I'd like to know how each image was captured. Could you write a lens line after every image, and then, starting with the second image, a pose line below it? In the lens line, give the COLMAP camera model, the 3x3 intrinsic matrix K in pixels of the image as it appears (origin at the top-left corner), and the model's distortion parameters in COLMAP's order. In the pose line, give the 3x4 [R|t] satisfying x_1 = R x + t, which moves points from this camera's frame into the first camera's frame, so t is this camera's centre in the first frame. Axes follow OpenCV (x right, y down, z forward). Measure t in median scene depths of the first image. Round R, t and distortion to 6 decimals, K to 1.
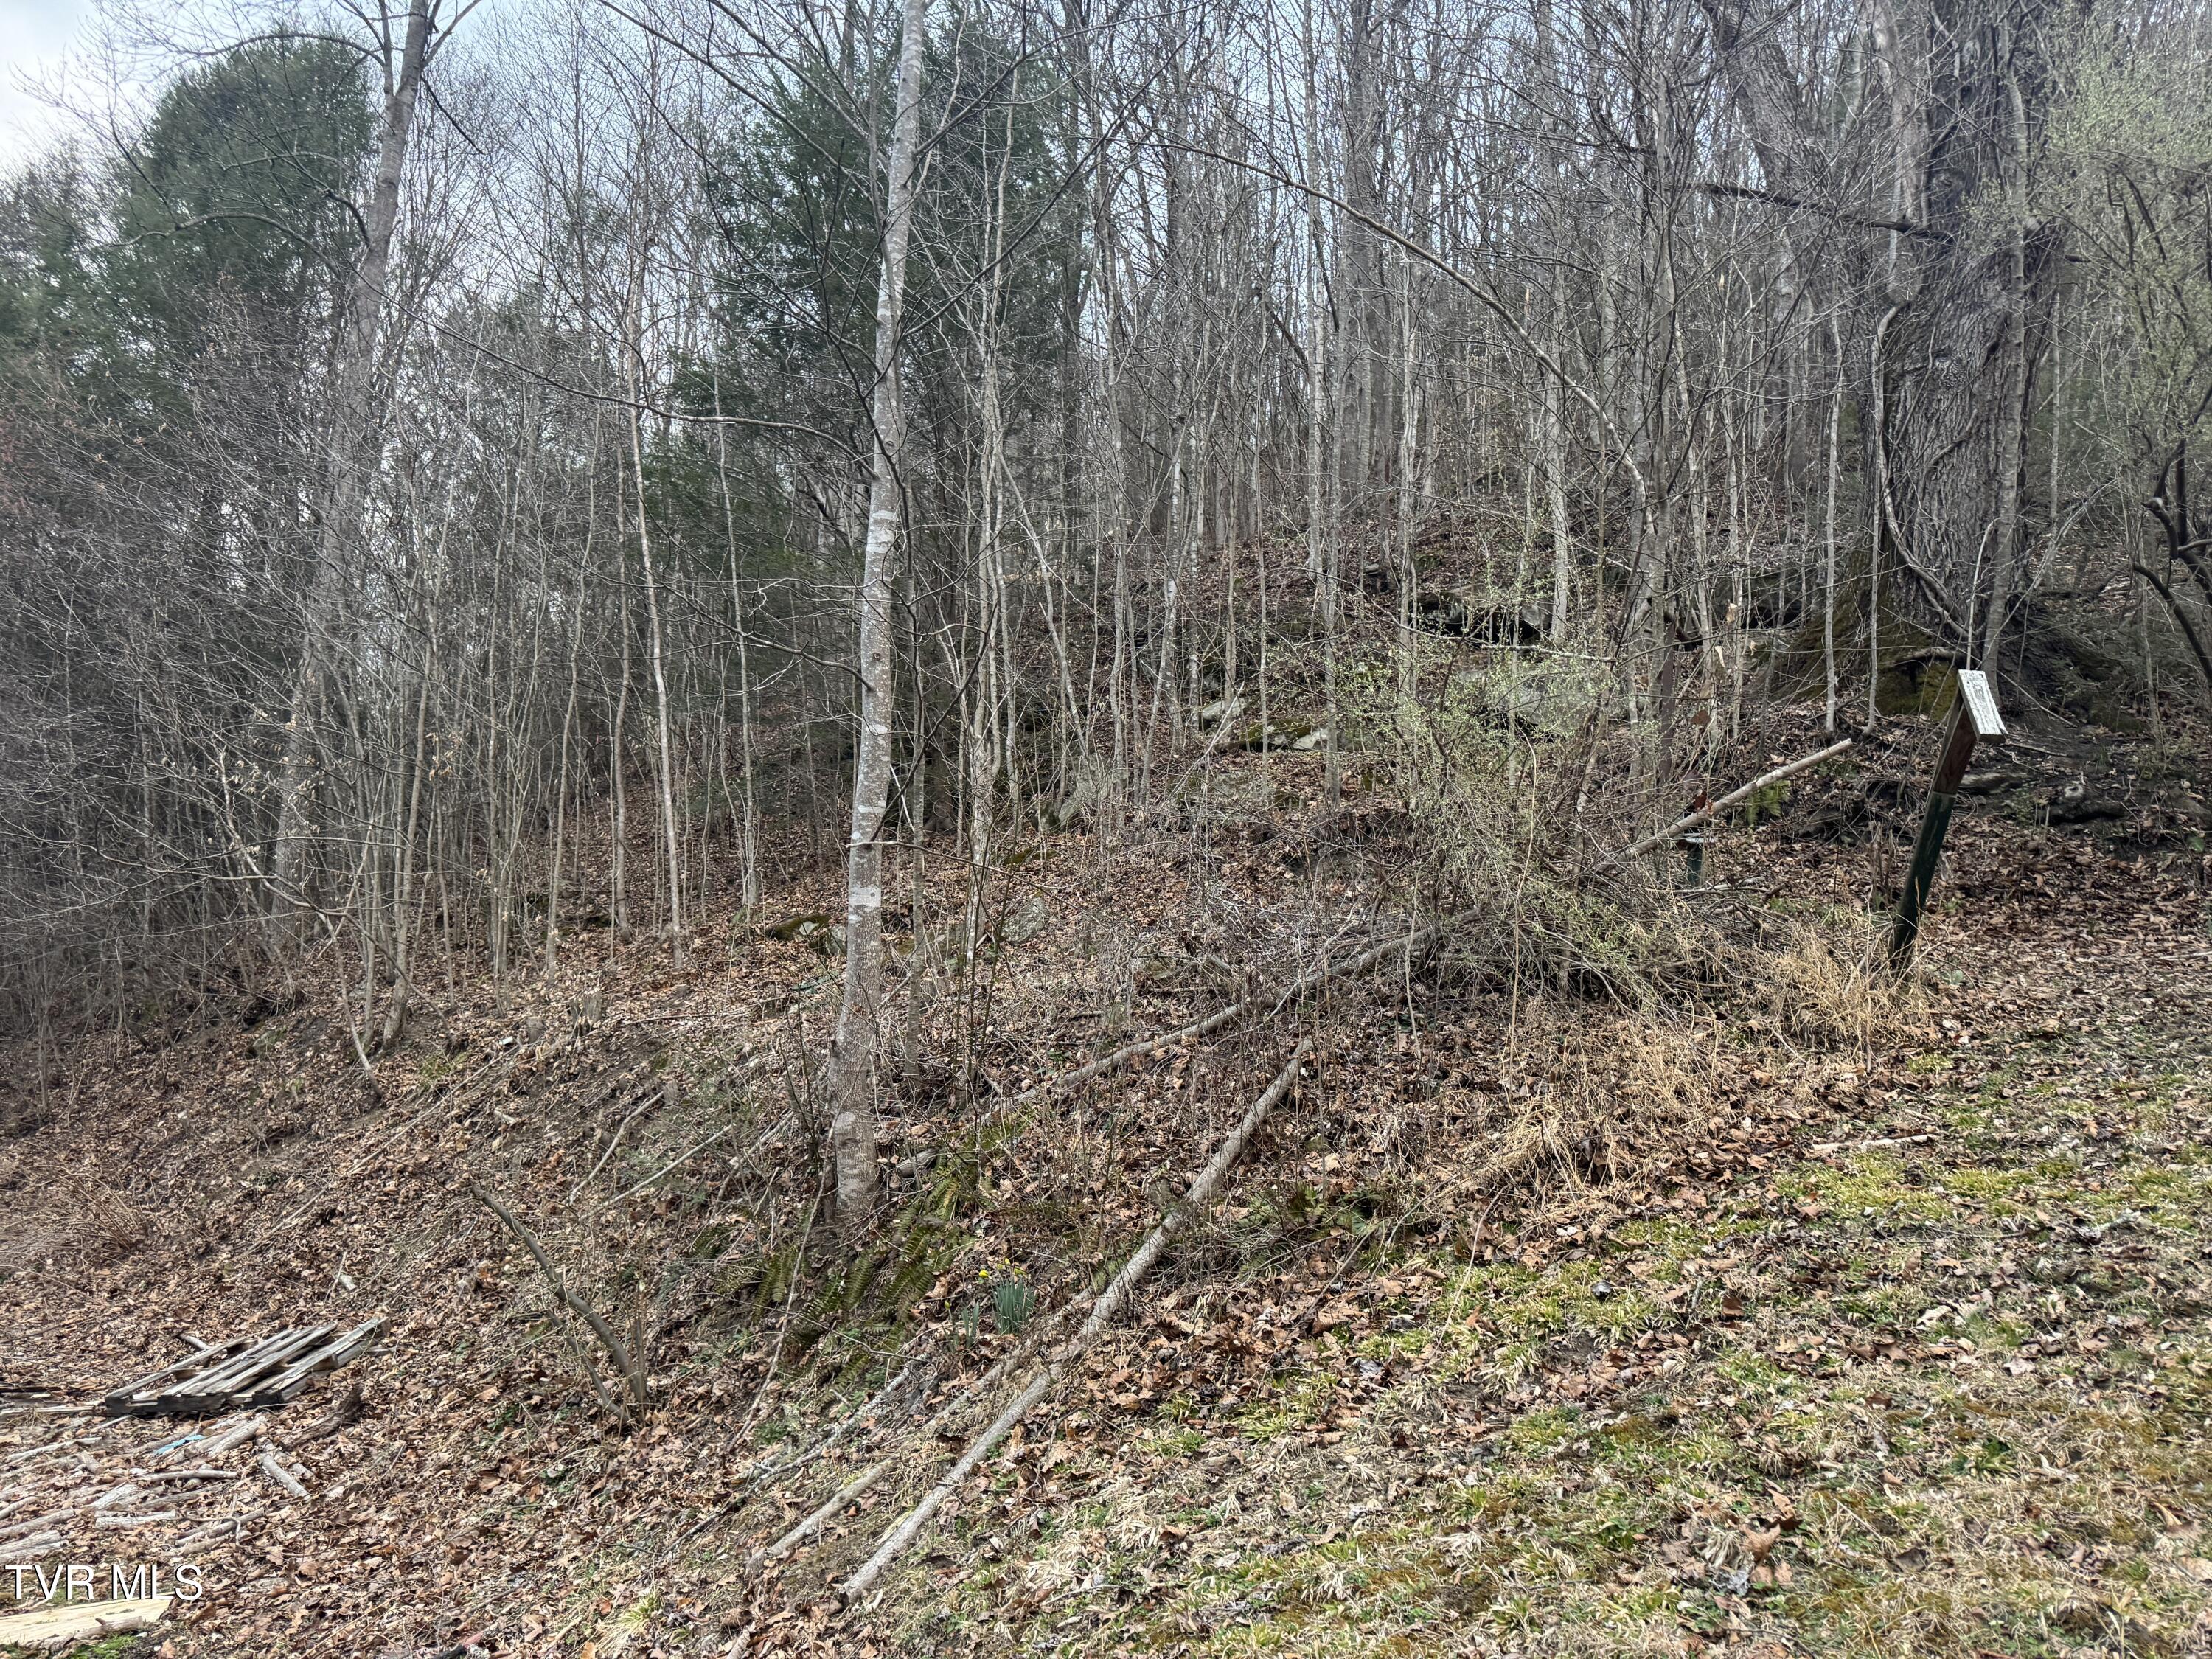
lens RADIAL K [[1656.9, 0, 1101.2], [0, 1656.9, 813.7], [0, 0, 1]] dist [0.019110, -0.007306]
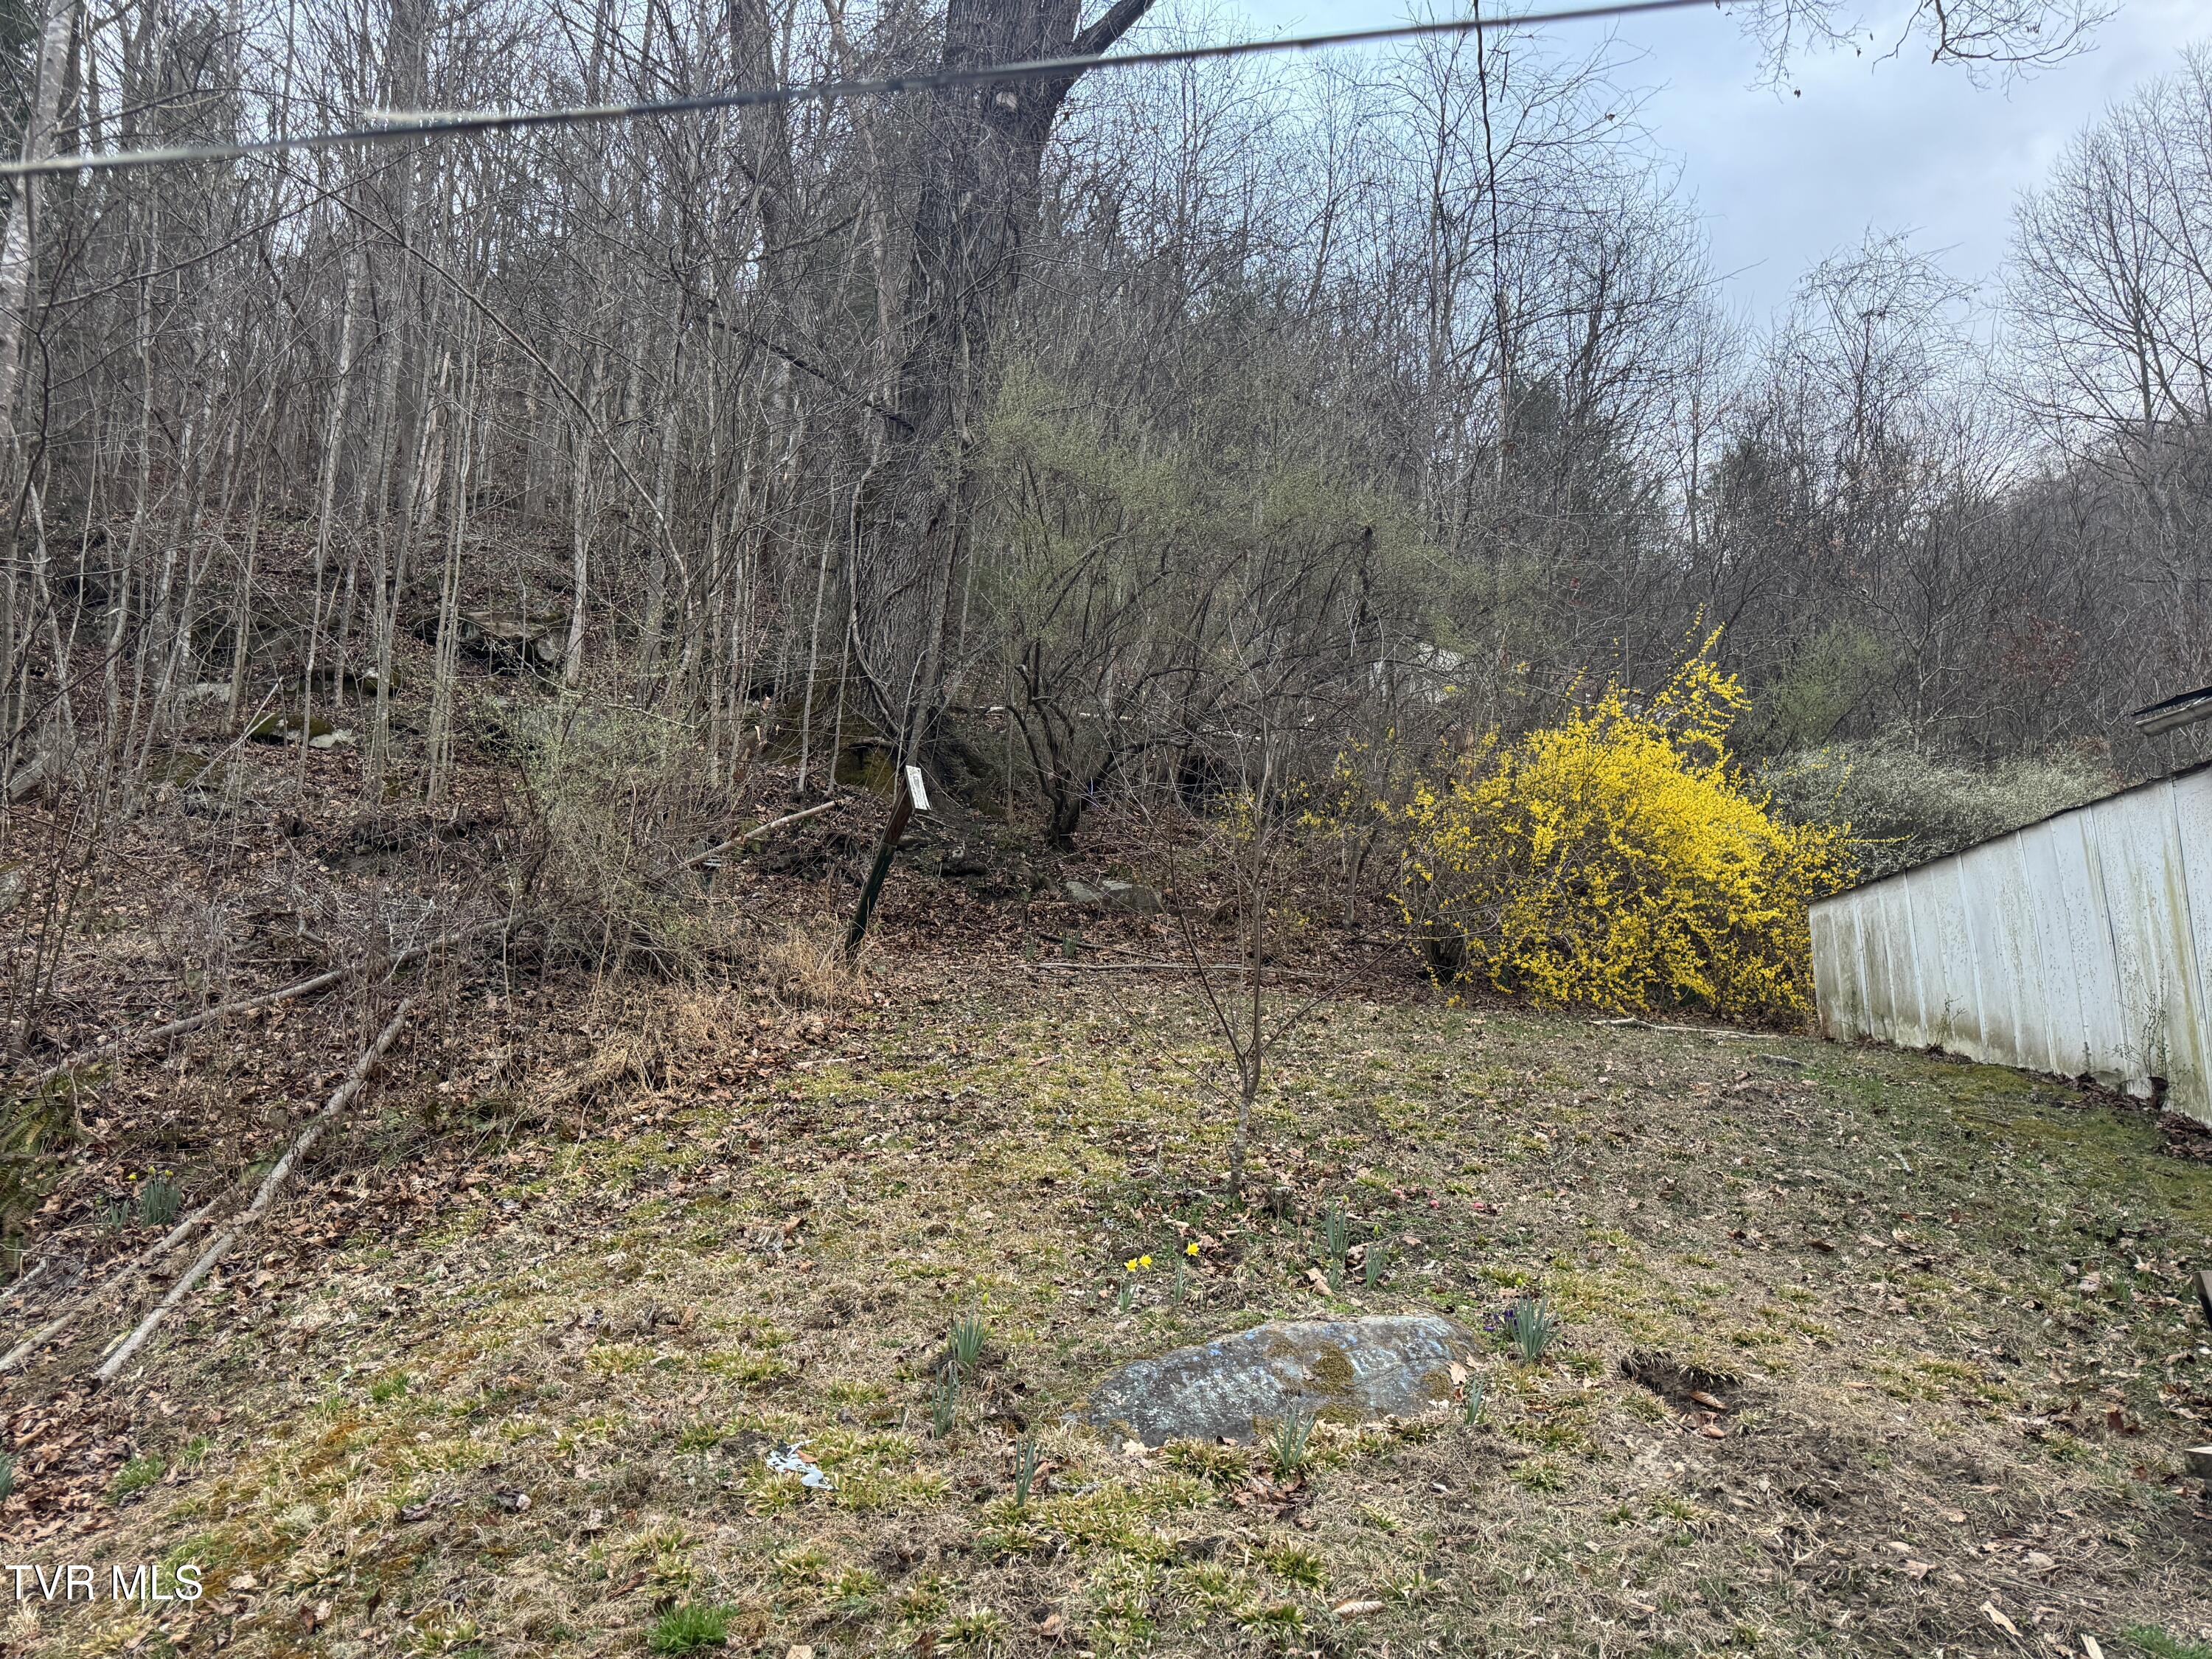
lens RADIAL K [[1569.6, 0, 1062.5], [0, 1569.6, 827.1], [0, 0, 1]] dist [0.026370, -0.020964]
pose [[0.822072, 0.094916, 0.561417, -0.207689], [-0.088684, 0.995319, -0.038416, 0.016401], [-0.562435, -0.018208, 0.826641, -0.336246]]
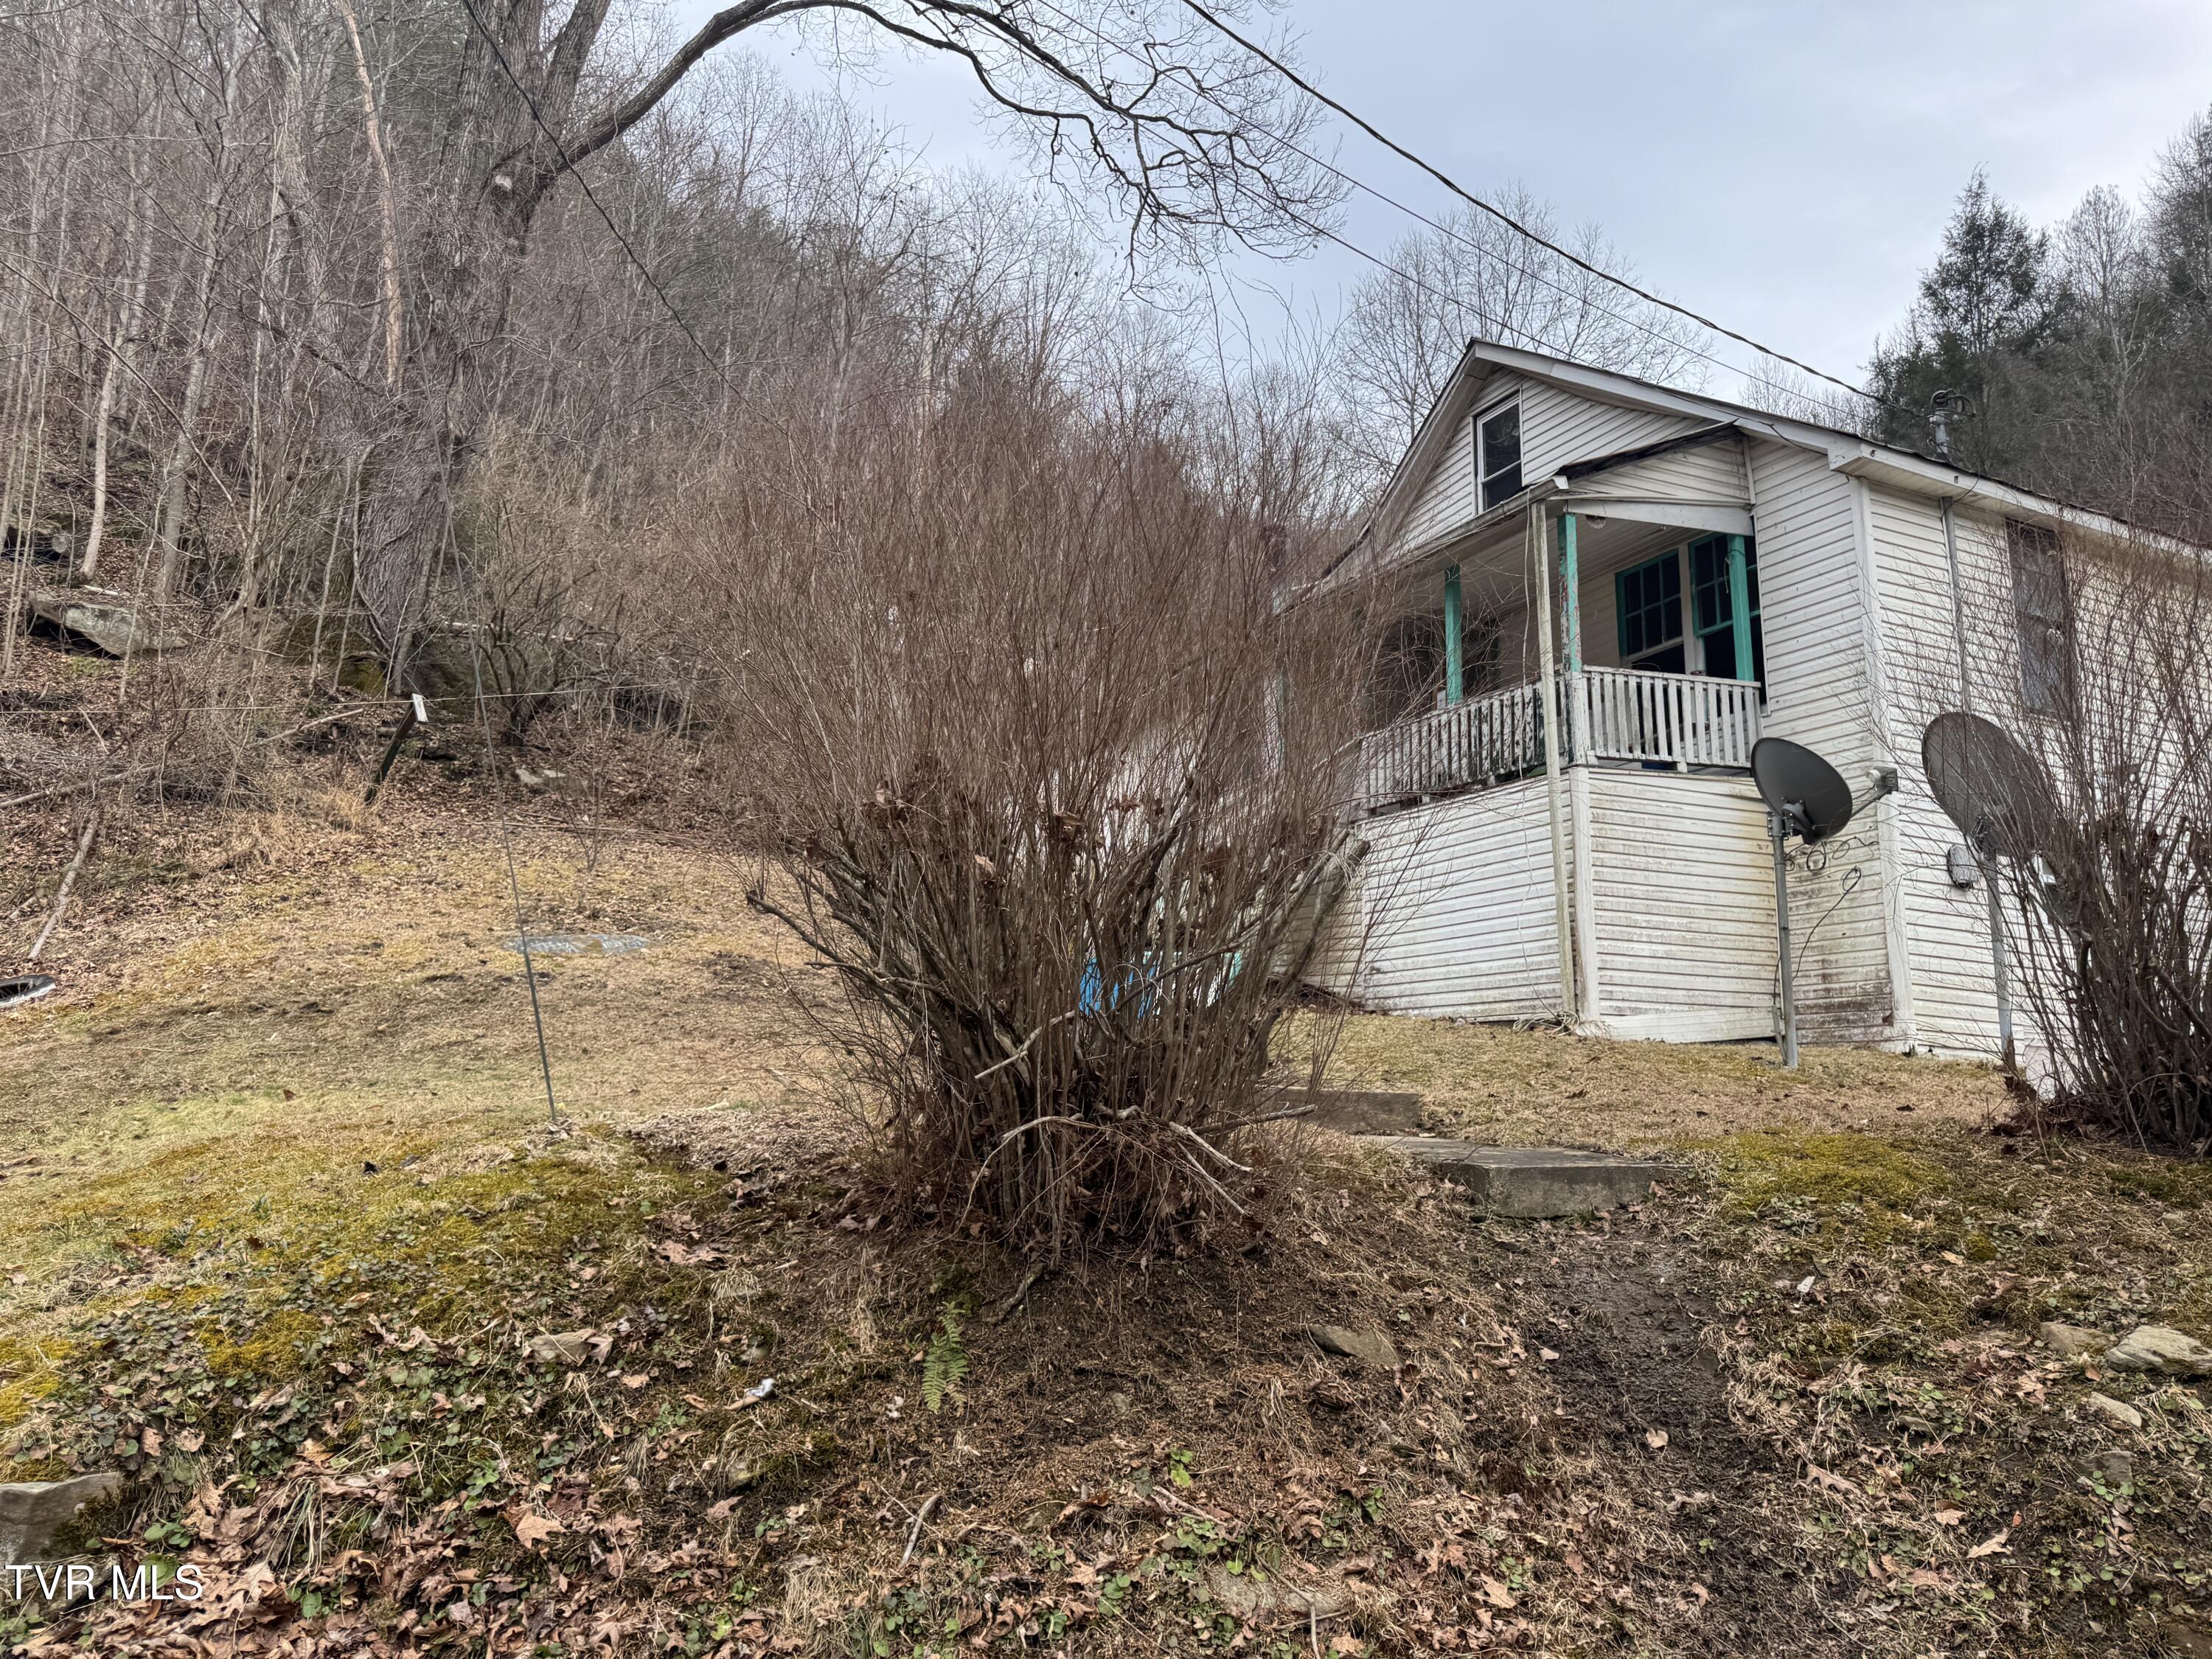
lens RADIAL K [[1564.8, 0, 1105.9], [0, 1564.8, 824.2], [0, 0, 1]] dist [0.006514, -0.001696]
pose [[0.570159, 0.102824, 0.815074, -1.023395], [-0.144270, 0.989250, -0.023877, 0.022631], [-0.808768, -0.103977, 0.578864, -1.601024]]
